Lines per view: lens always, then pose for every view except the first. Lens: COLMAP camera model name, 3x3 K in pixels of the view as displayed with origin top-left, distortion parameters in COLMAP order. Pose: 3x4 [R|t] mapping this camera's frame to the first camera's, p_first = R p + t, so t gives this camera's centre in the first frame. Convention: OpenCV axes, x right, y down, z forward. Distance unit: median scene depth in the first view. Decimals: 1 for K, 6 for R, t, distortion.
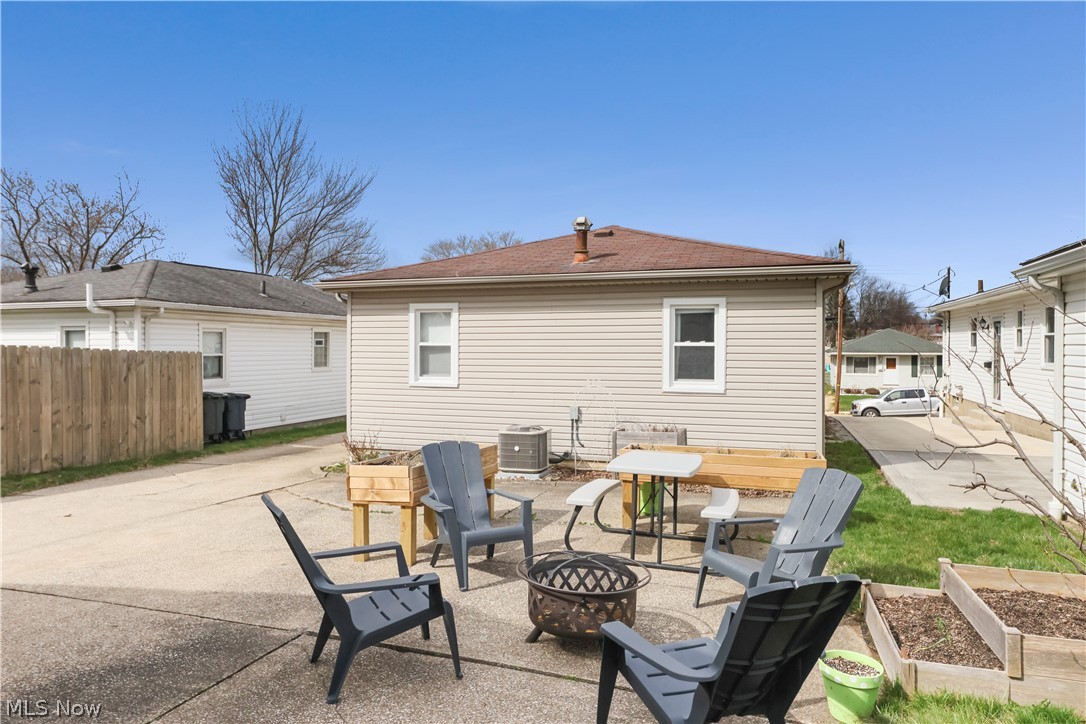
lens RADIAL K [[730.1, 0, 544.0], [0, 730.1, 367.8], [0, 0, 1]] dist [0.005867, -0.000241]
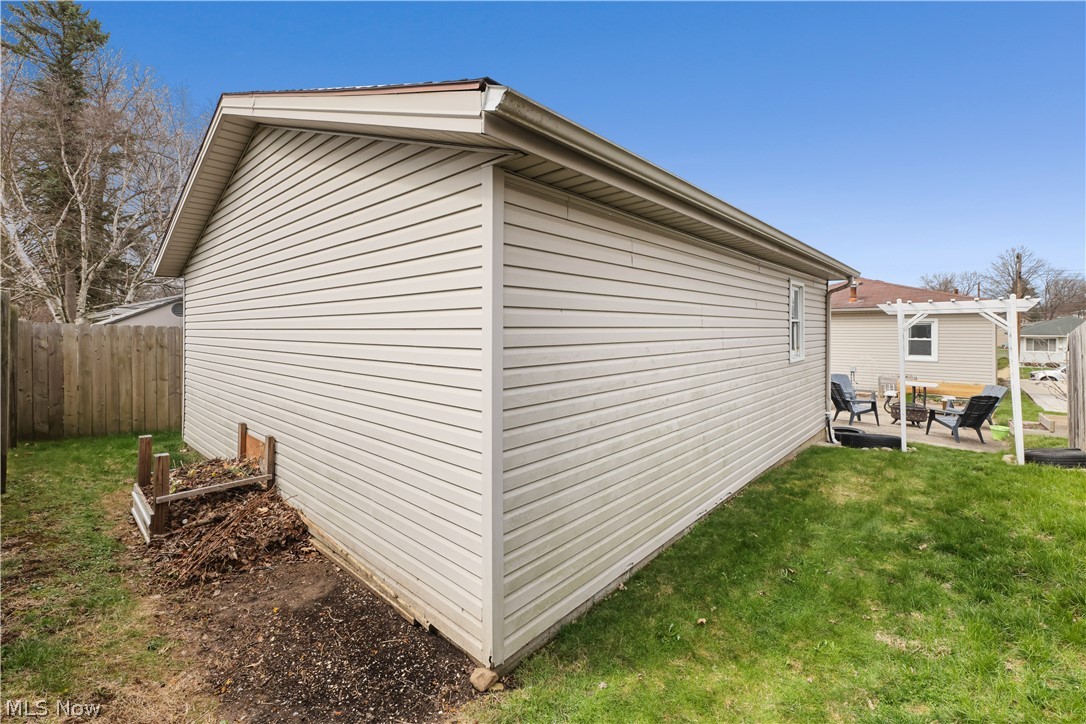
lens RADIAL K [[468.3, 0, 539.4], [0, 468.3, 342.4], [0, 0, 1]] dist [0.000803, 0.000238]
pose [[0.914448, -0.000682, -0.404702, -0.262984], [-0.001171, 0.999990, -0.004331, -0.014574], [0.404701, 0.004434, 0.914438, -0.733651]]
